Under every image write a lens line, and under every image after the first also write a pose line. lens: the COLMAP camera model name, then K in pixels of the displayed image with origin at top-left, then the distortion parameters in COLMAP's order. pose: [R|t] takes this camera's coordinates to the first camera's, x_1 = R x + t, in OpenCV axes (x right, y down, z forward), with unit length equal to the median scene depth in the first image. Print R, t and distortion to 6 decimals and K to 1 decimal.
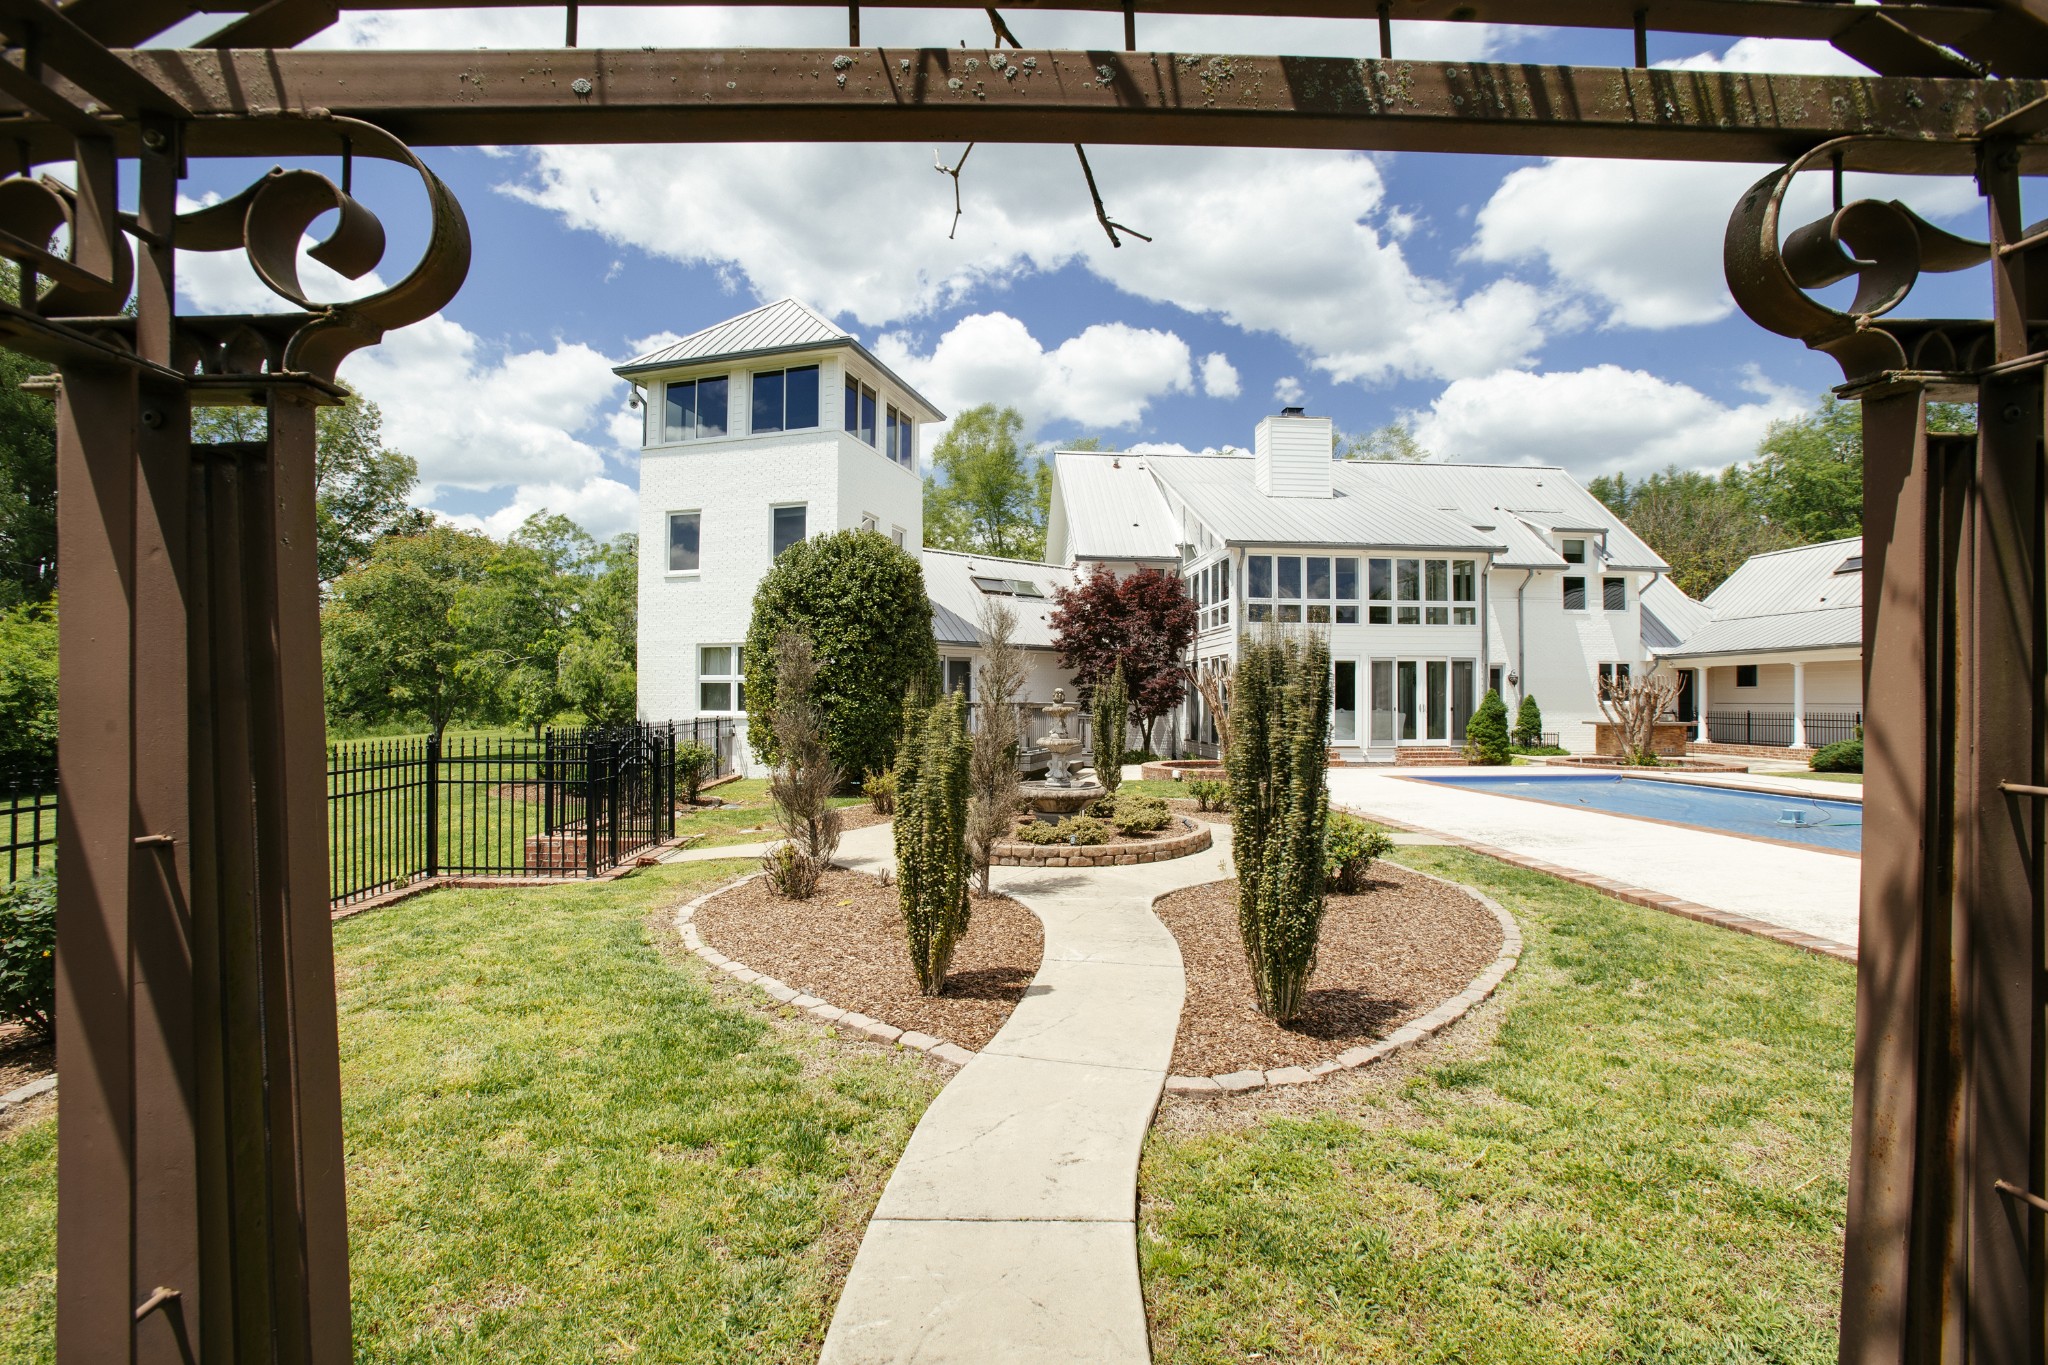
lens RADIAL K [[951.2, 0, 999.9], [0, 951.2, 688.0], [0, 0, 1]] dist [-0.085151, 0.044496]
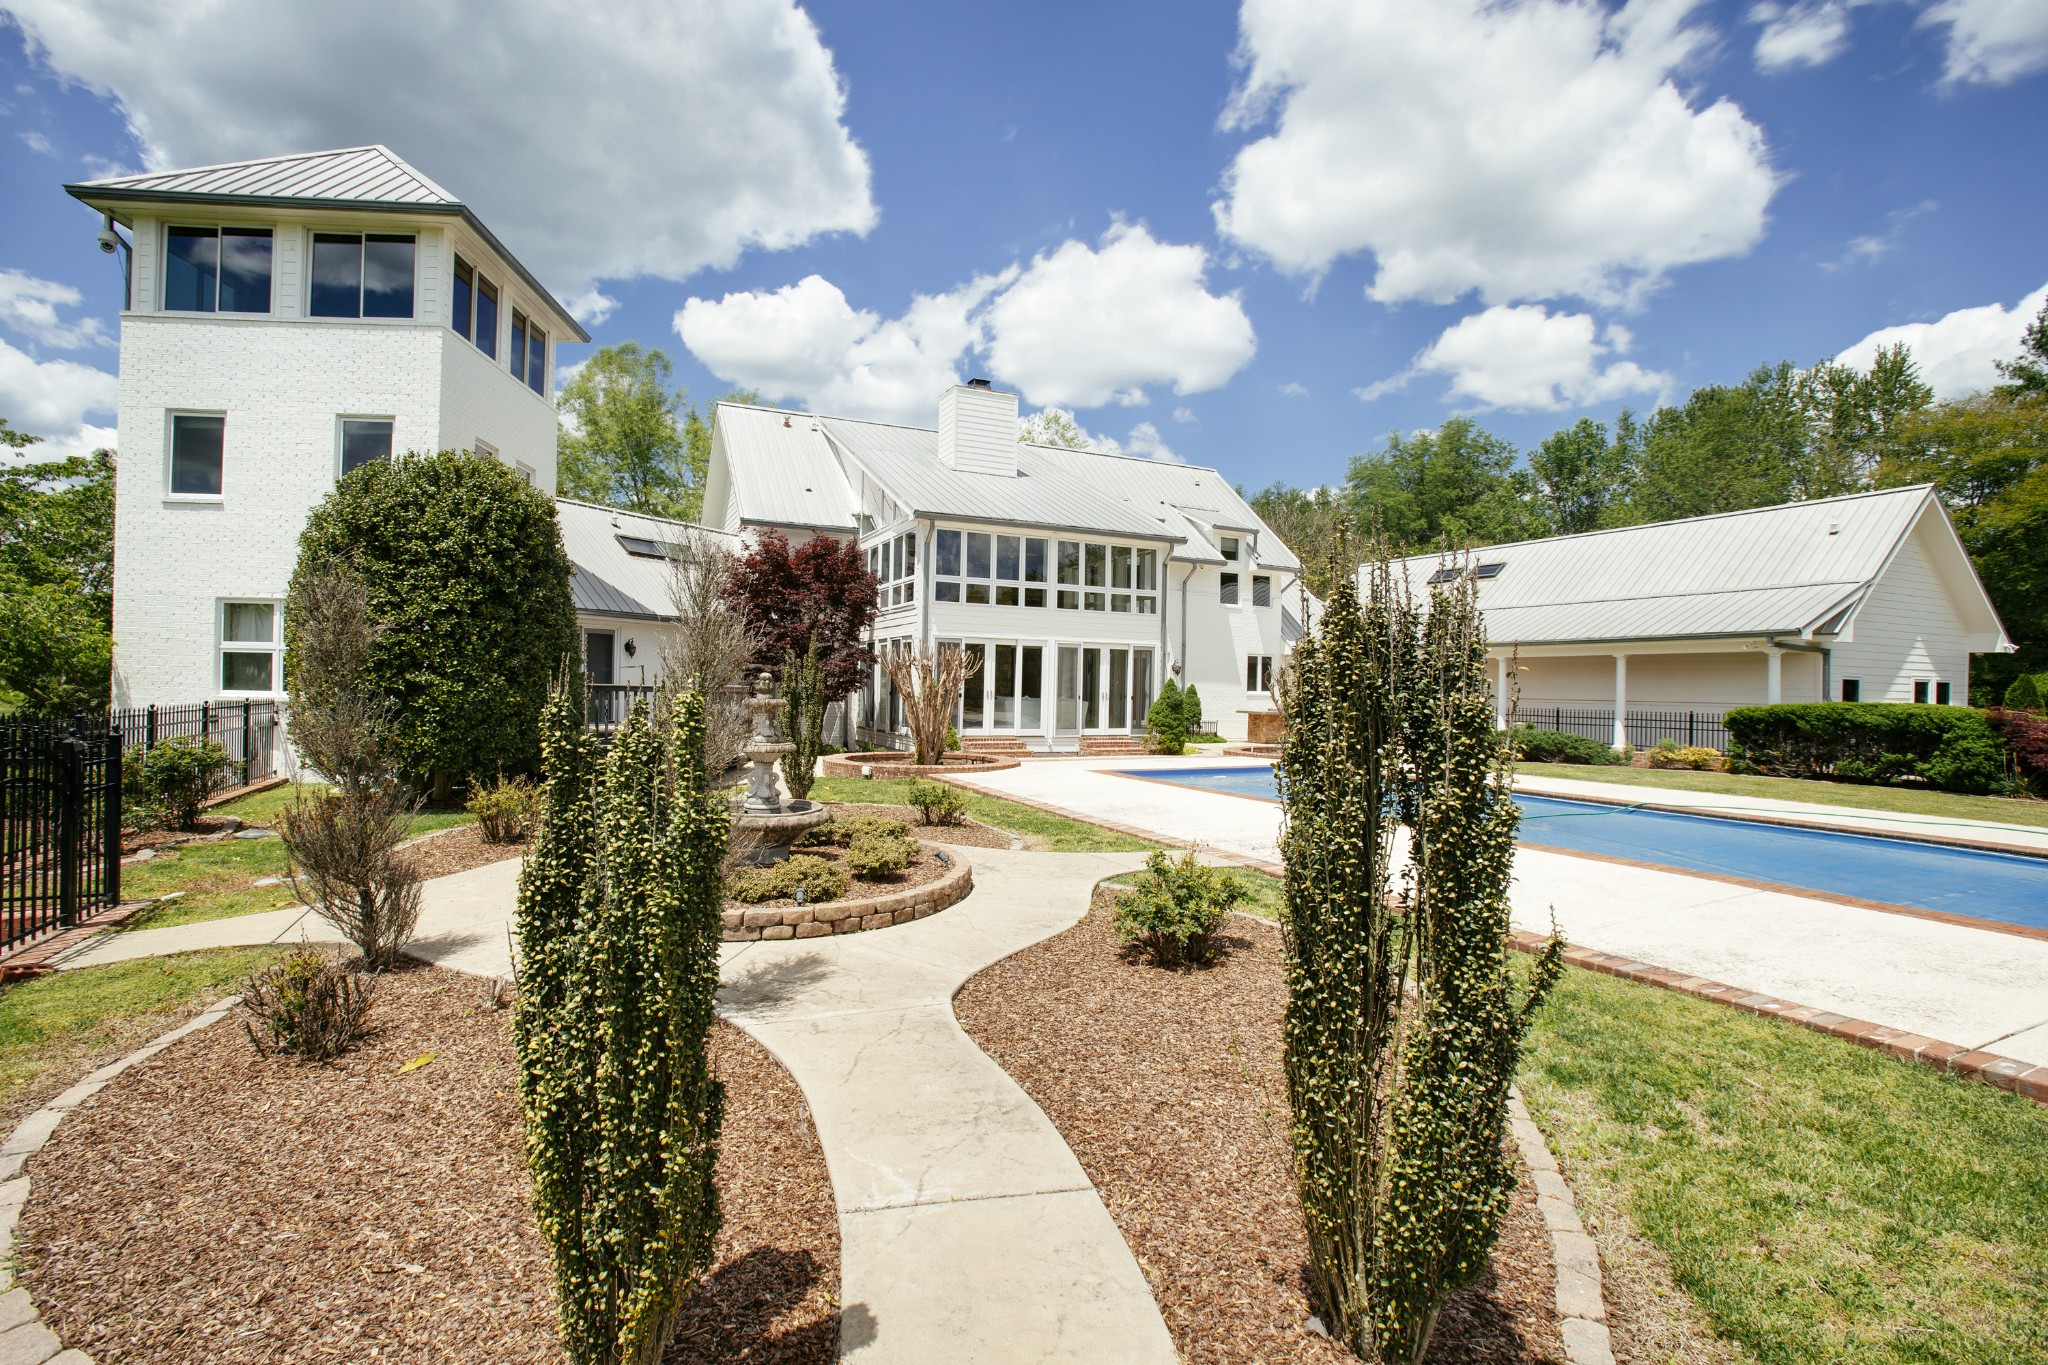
lens RADIAL K [[951.2, 0, 999.9], [0, 951.2, 688.0], [0, 0, 1]] dist [-0.085151, 0.044496]
pose [[0.932369, 0.013914, 0.361241, -0.013076], [-0.021214, 0.999643, 0.016251, -0.001435], [-0.360886, -0.022815, 0.932331, 0.113154]]
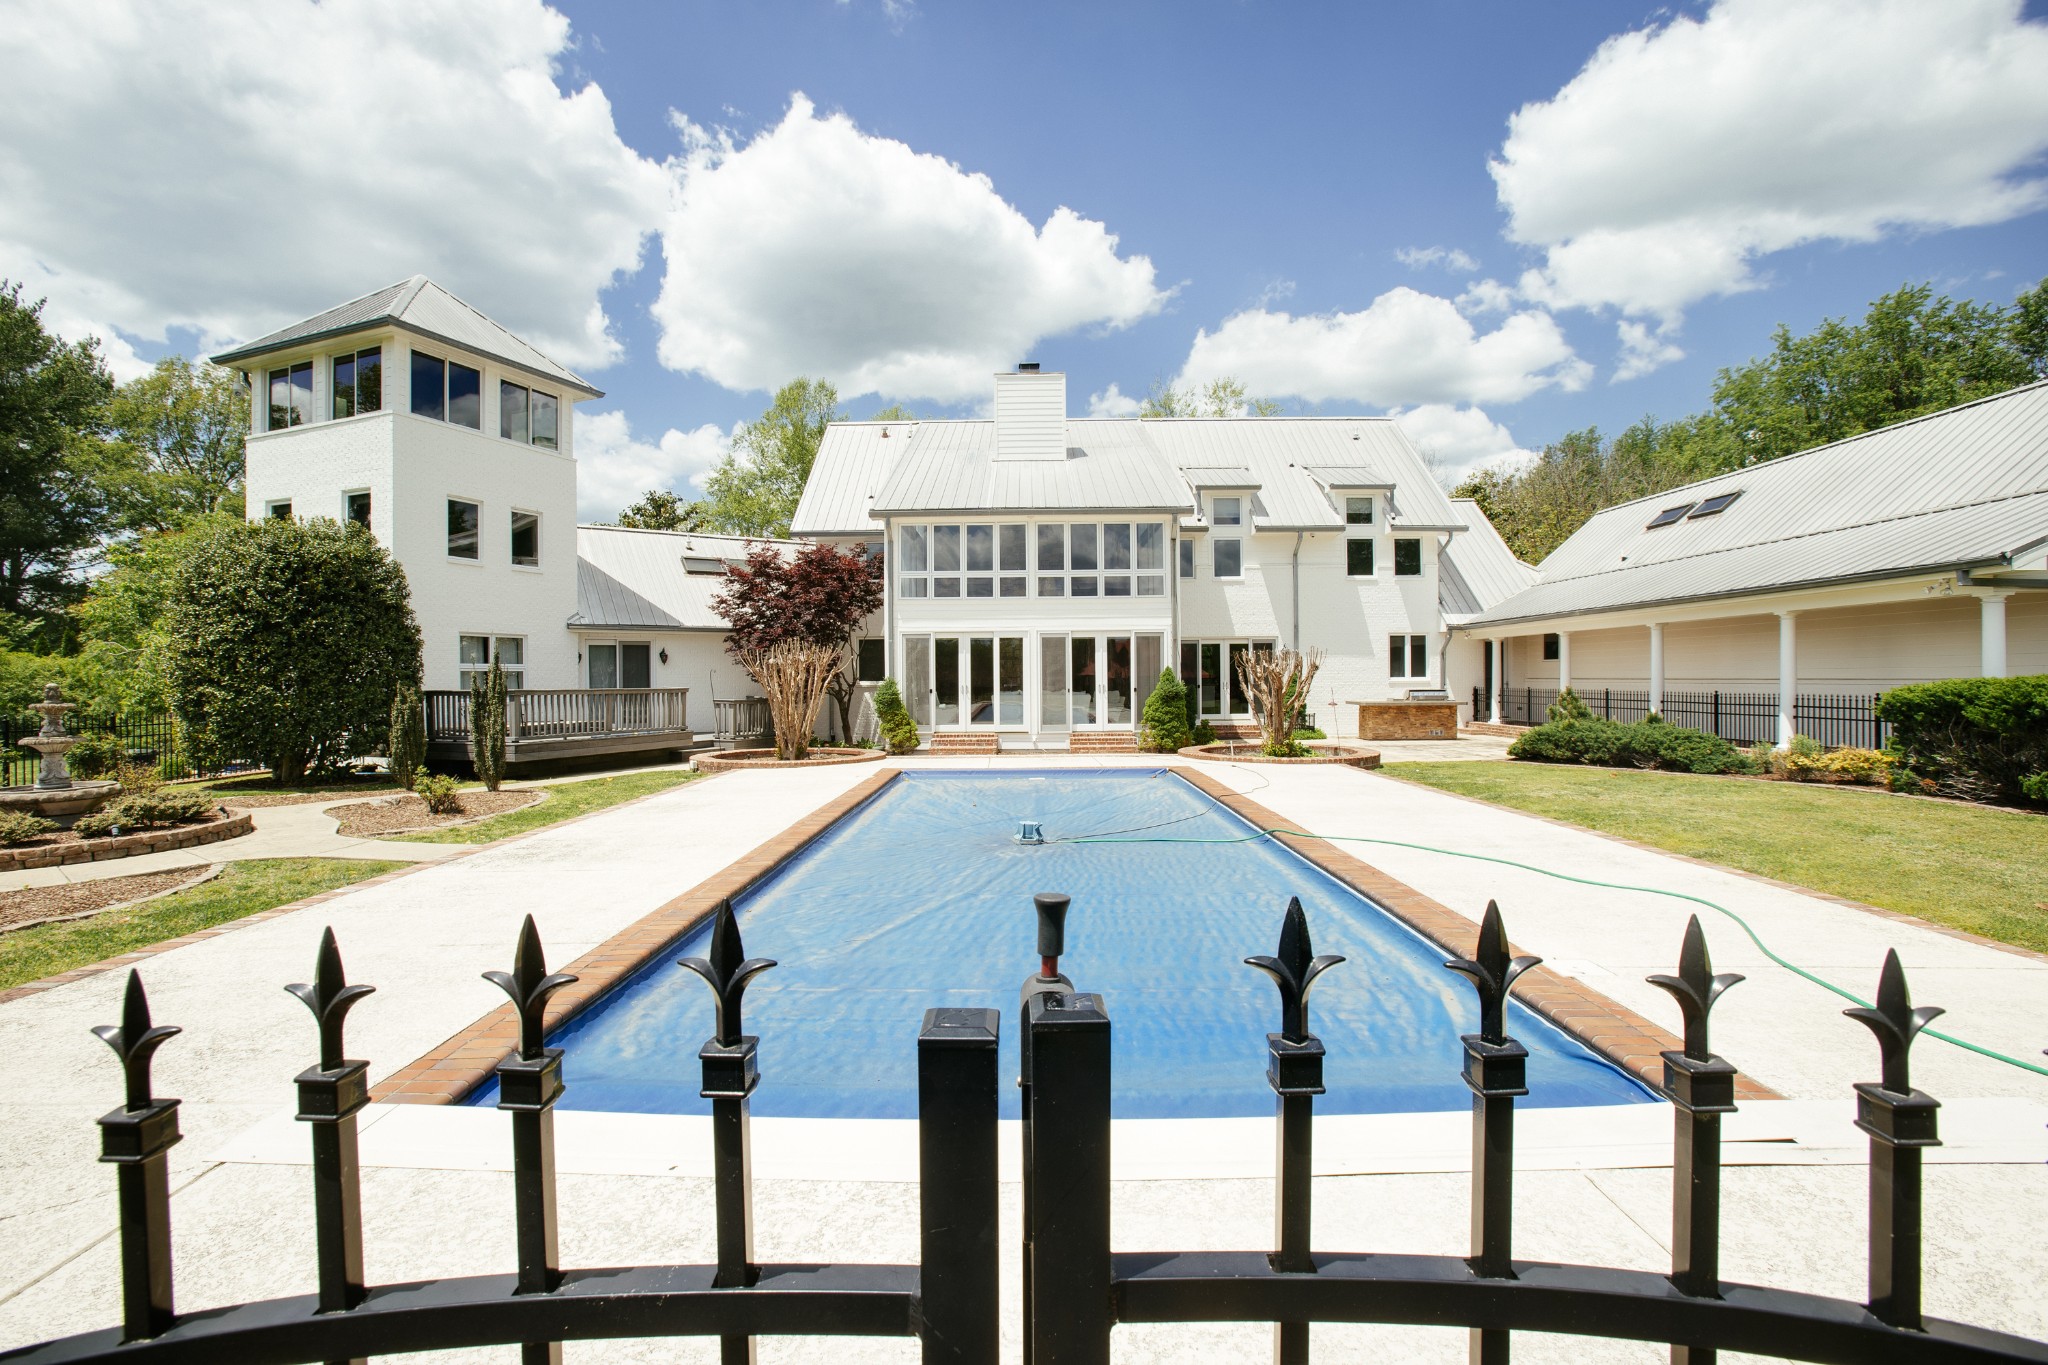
lens RADIAL K [[951.2, 0, 999.9], [0, 951.2, 688.0], [0, 0, 1]] dist [-0.085151, 0.044496]
pose [[0.996301, -0.010248, -0.085318, 0.448503], [0.012287, 0.999650, 0.023413, -0.002206], [0.085048, -0.024374, 0.996079, 0.081622]]
